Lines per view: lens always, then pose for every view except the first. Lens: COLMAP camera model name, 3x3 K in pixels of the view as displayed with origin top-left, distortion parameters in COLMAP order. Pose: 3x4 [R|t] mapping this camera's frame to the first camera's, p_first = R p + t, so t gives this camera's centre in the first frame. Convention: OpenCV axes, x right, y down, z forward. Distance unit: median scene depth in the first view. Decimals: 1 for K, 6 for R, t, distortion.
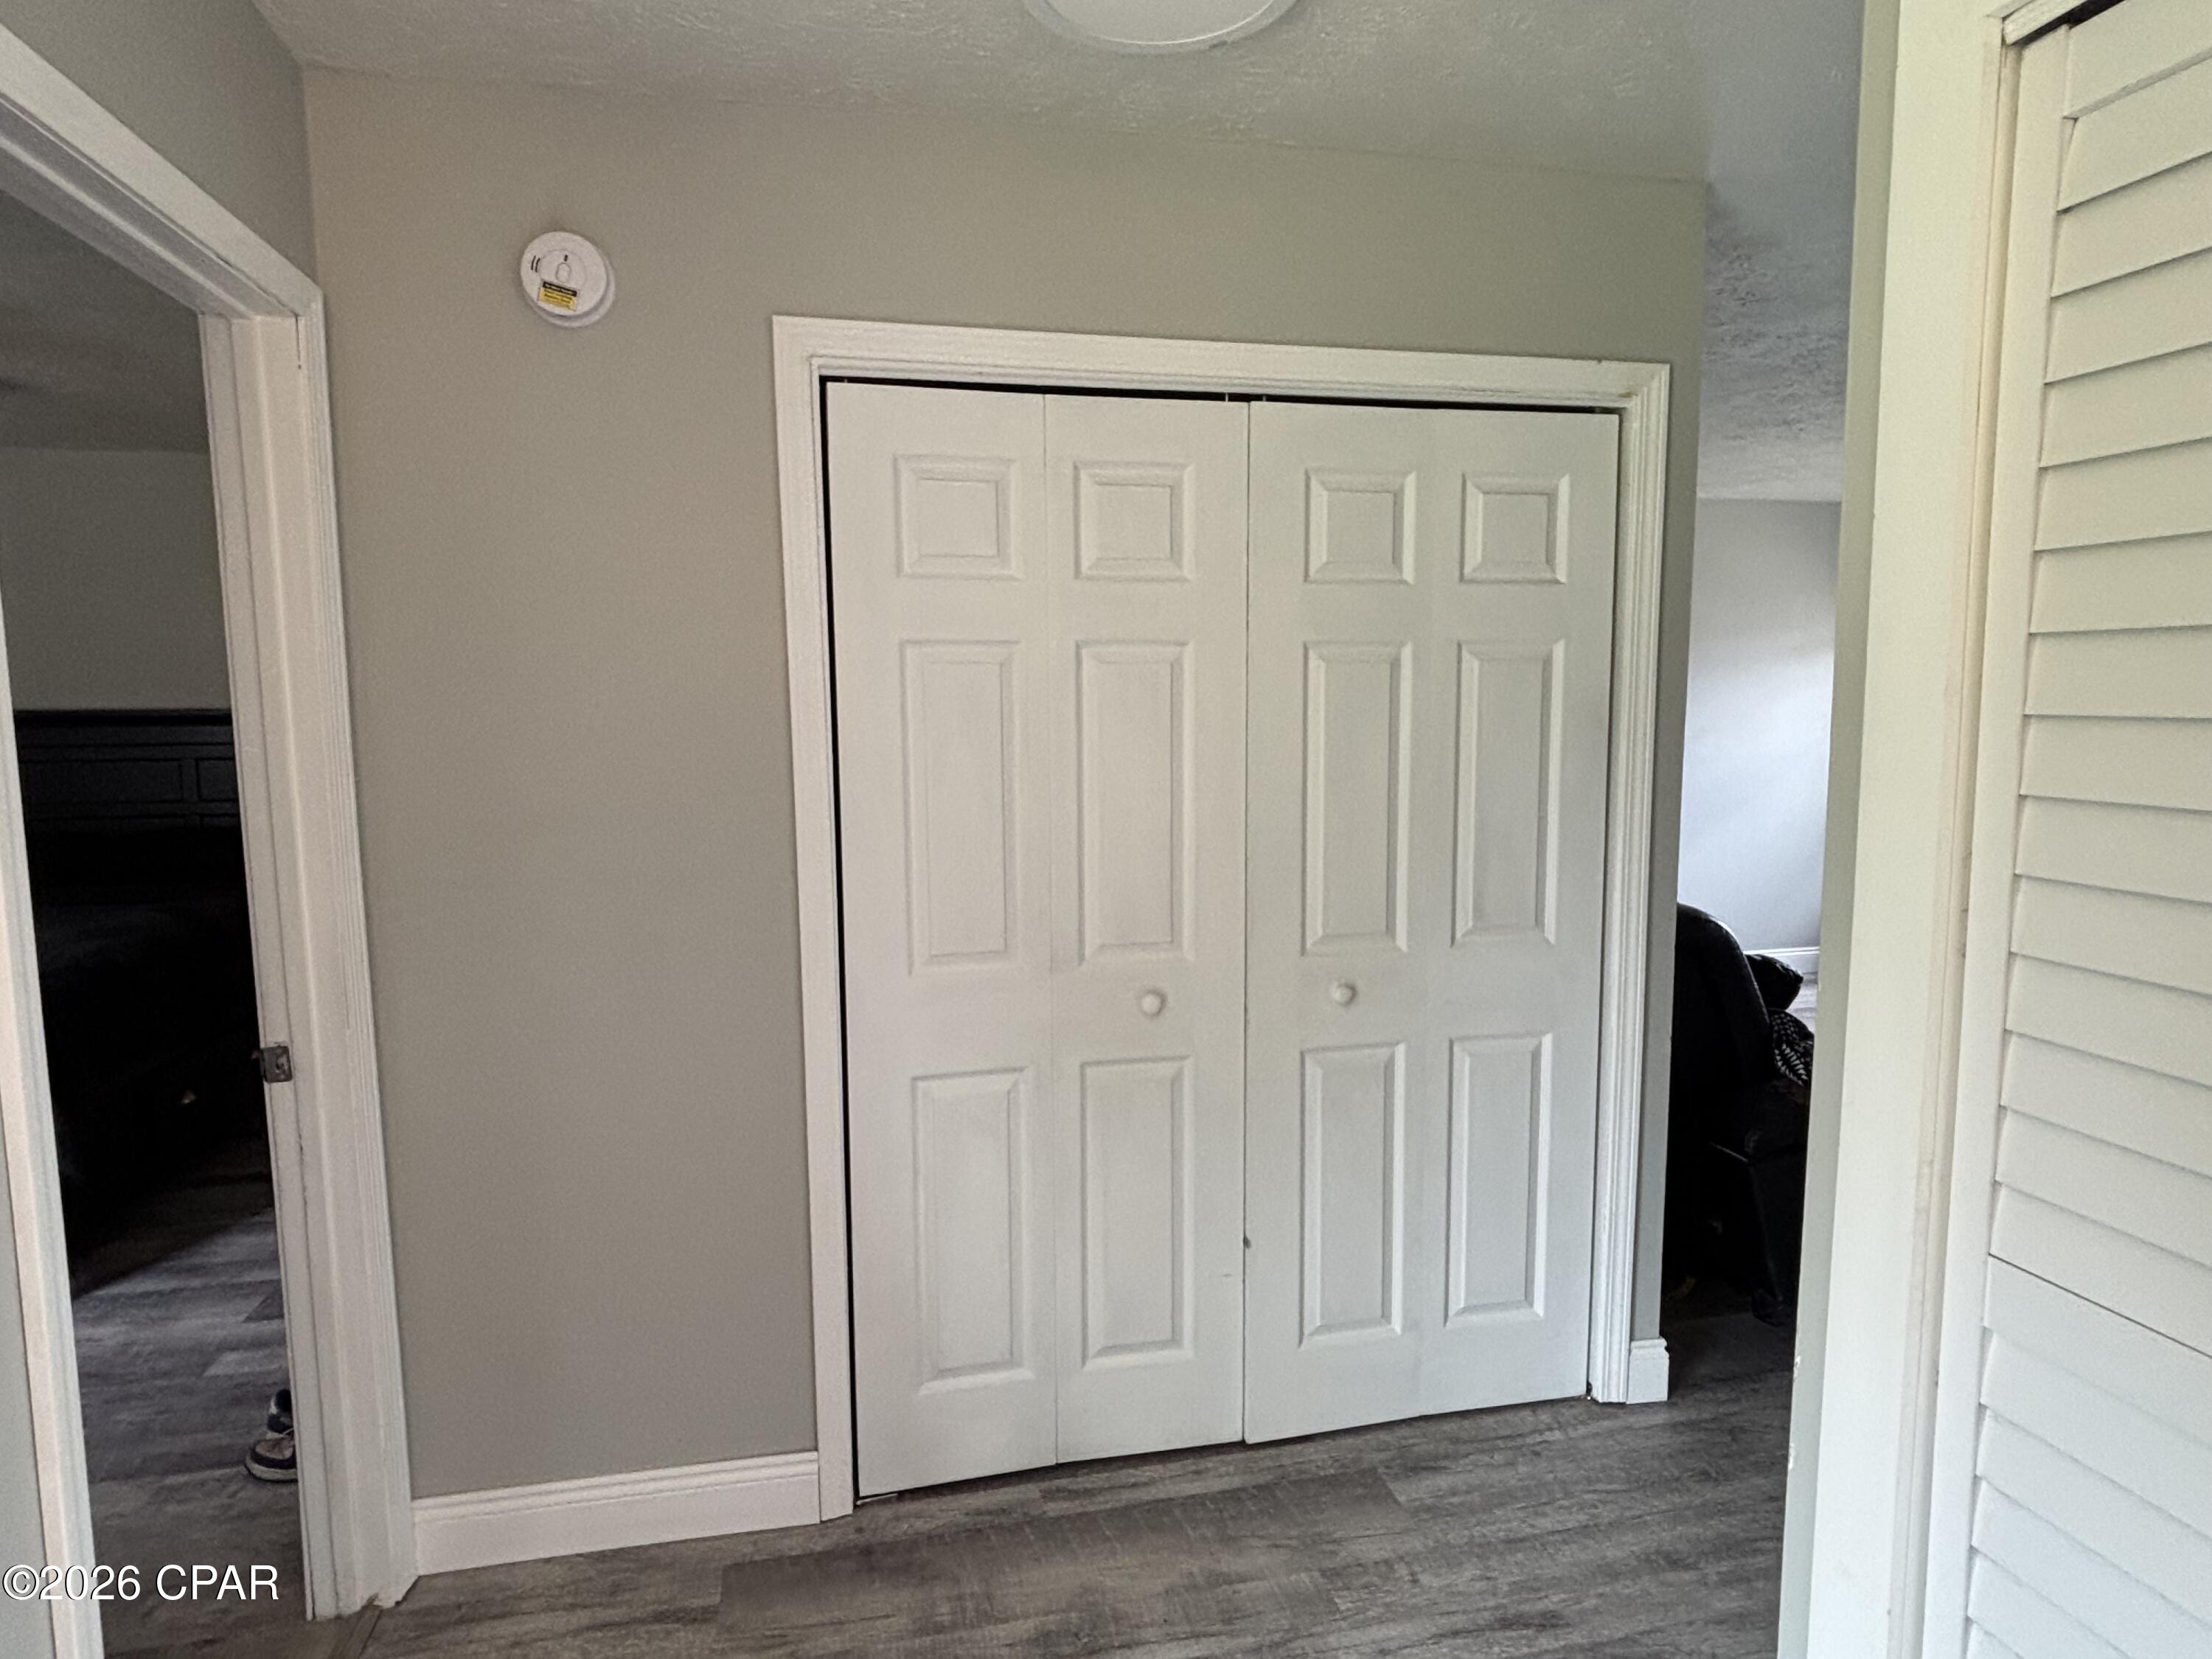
lens RADIAL K [[1258.0, 0, 1103.3], [0, 1258.0, 837.3], [0, 0, 1]] dist [-0.016481, 0.009191]
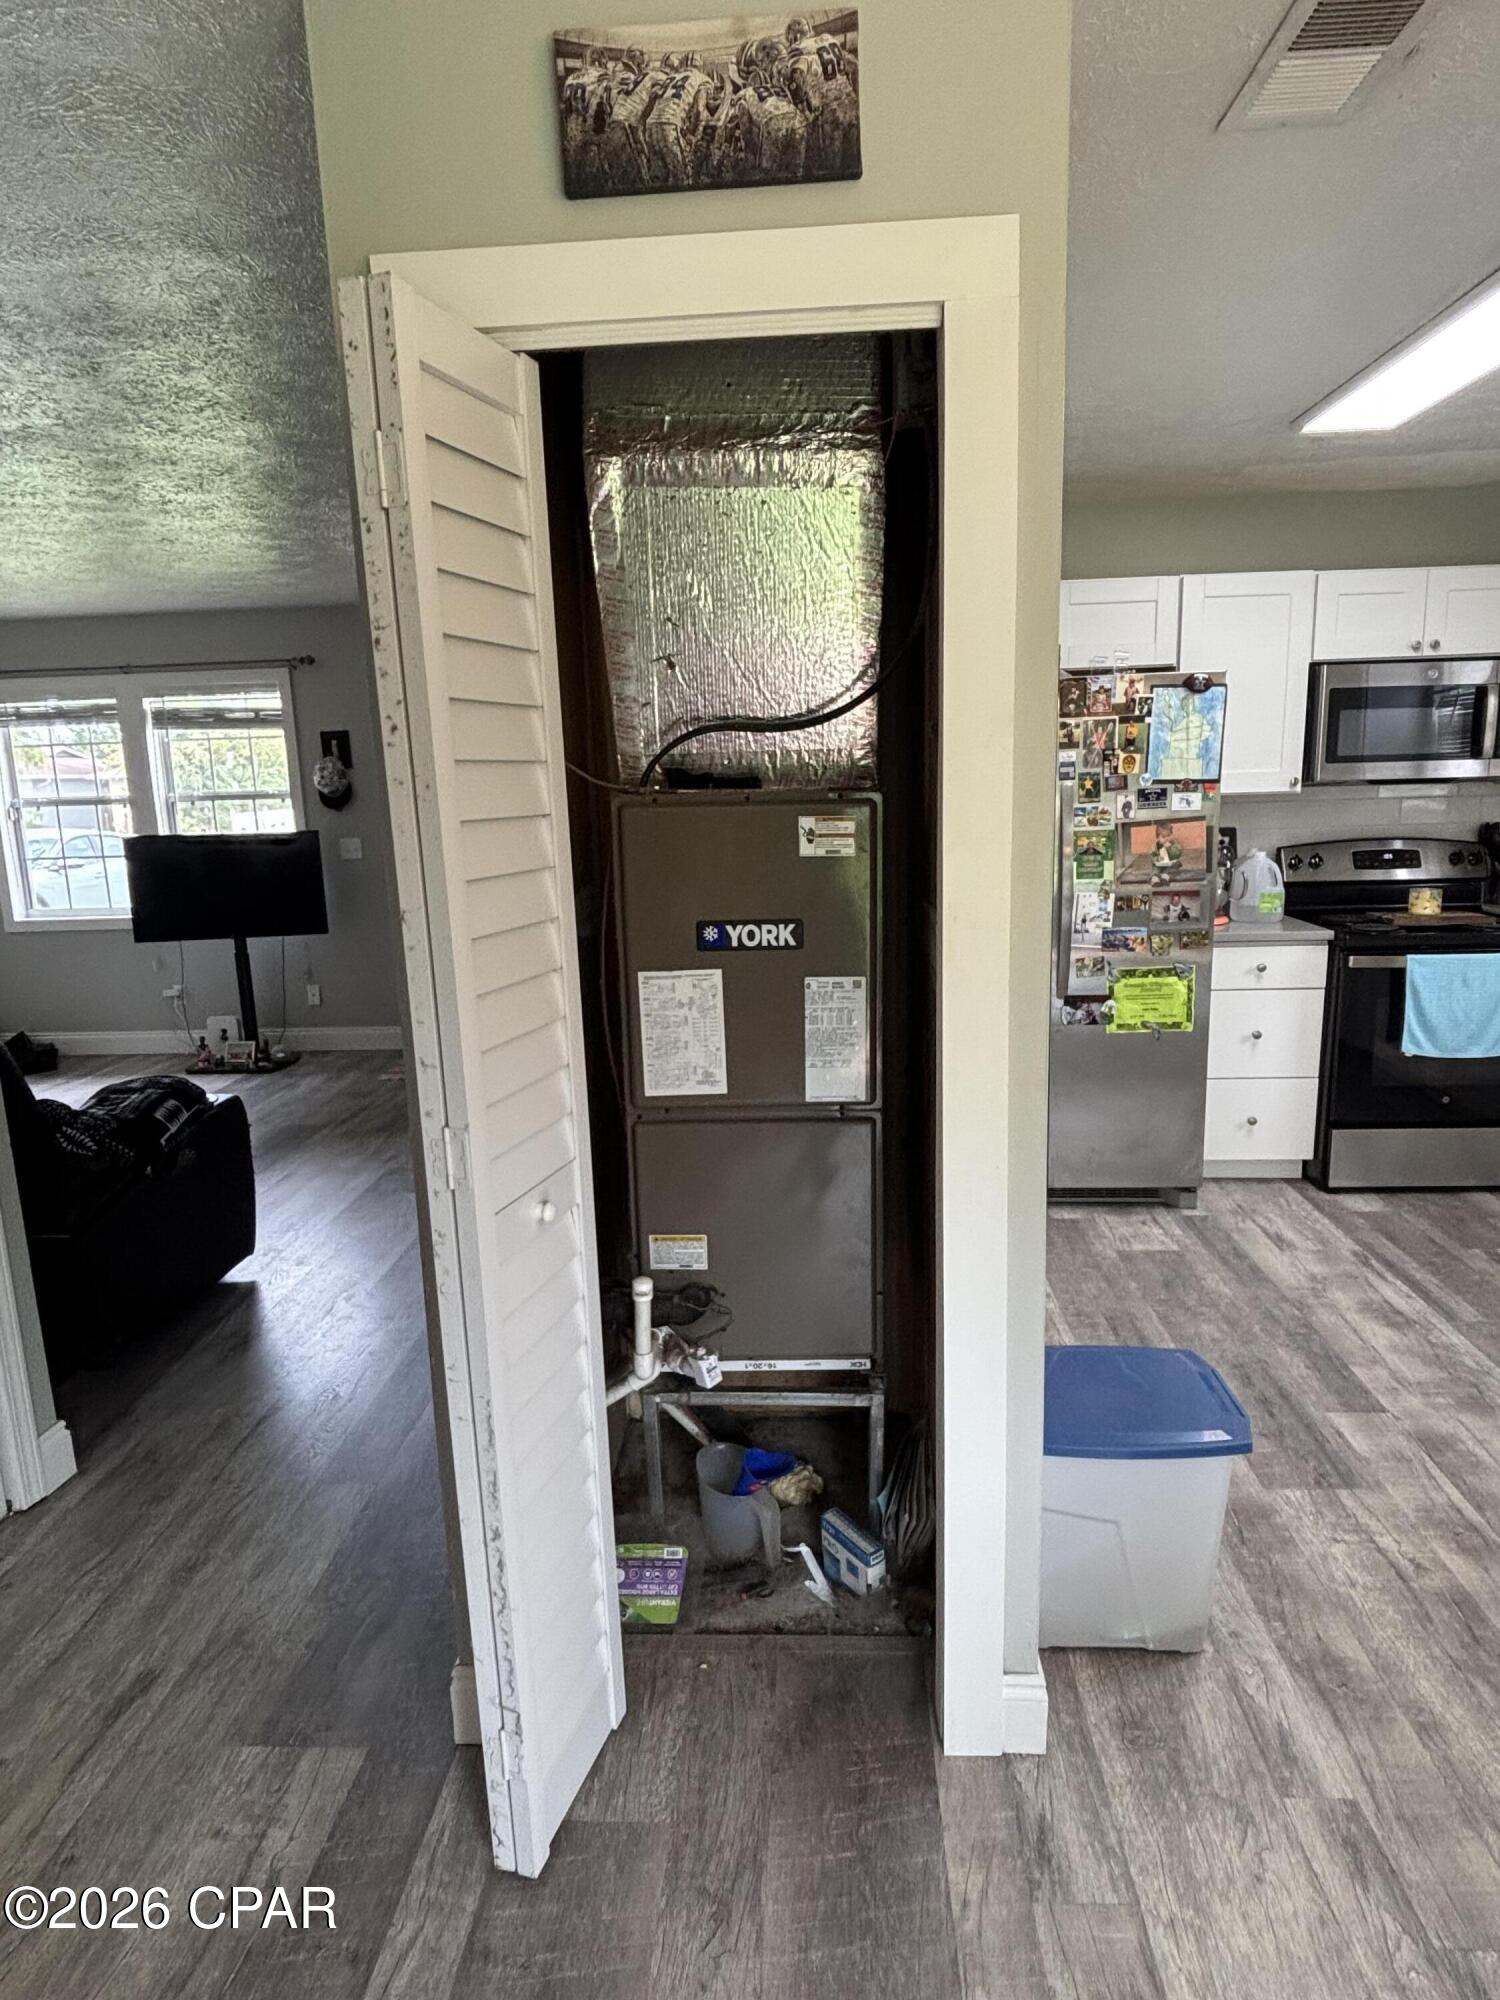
lens RADIAL K [[1137.4, 0, 751.6], [0, 1137.4, 1005.3], [0, 0, 1]] dist [-0.016481, 0.009191]
pose [[0.267226, -0.184960, 0.945717, -0.263551], [0.129821, 0.979370, 0.154858, -0.018281], [-0.954849, 0.081392, 0.285724, 0.153708]]
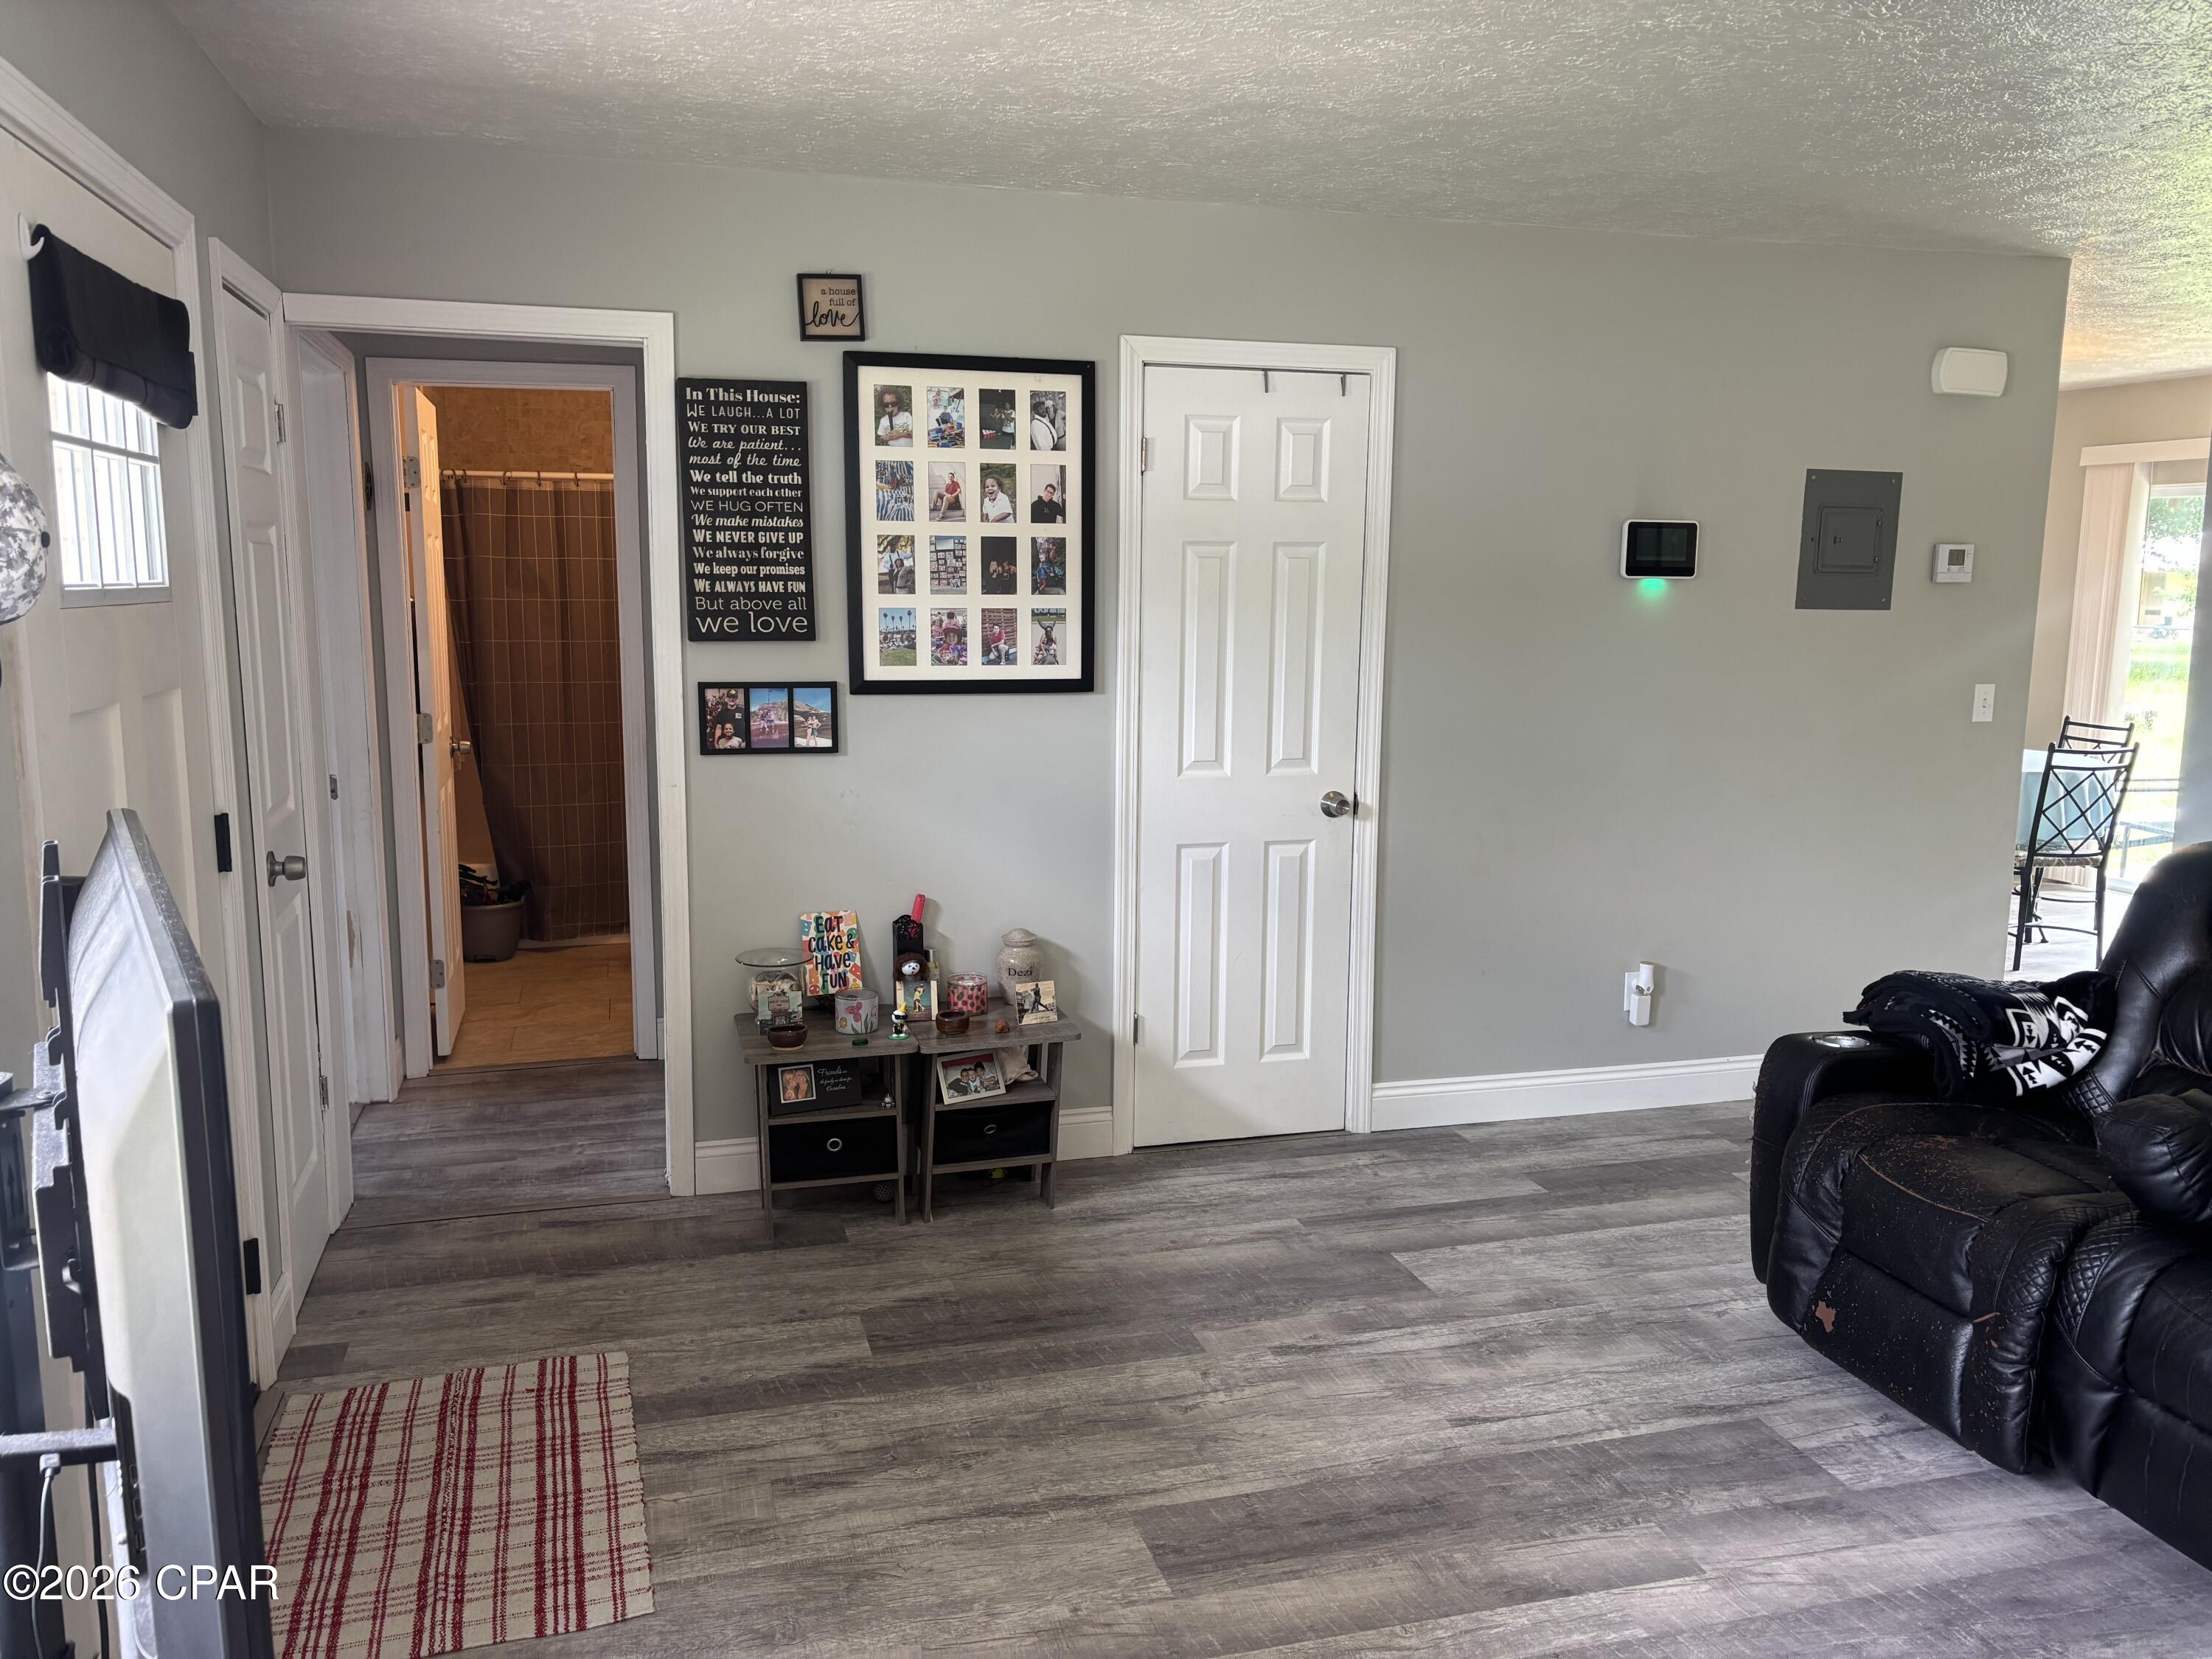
lens RADIAL K [[1683.5, 0, 1096.1], [0, 1683.5, 832.4], [0, 0, 1]] dist [0.060222, -0.059909]
pose [[-0.997883, 0.014598, -0.063379, 1.493856], [-0.001872, 0.967632, 0.252359, -0.162746], [0.065012, 0.251944, -0.965556, 1.107533]]
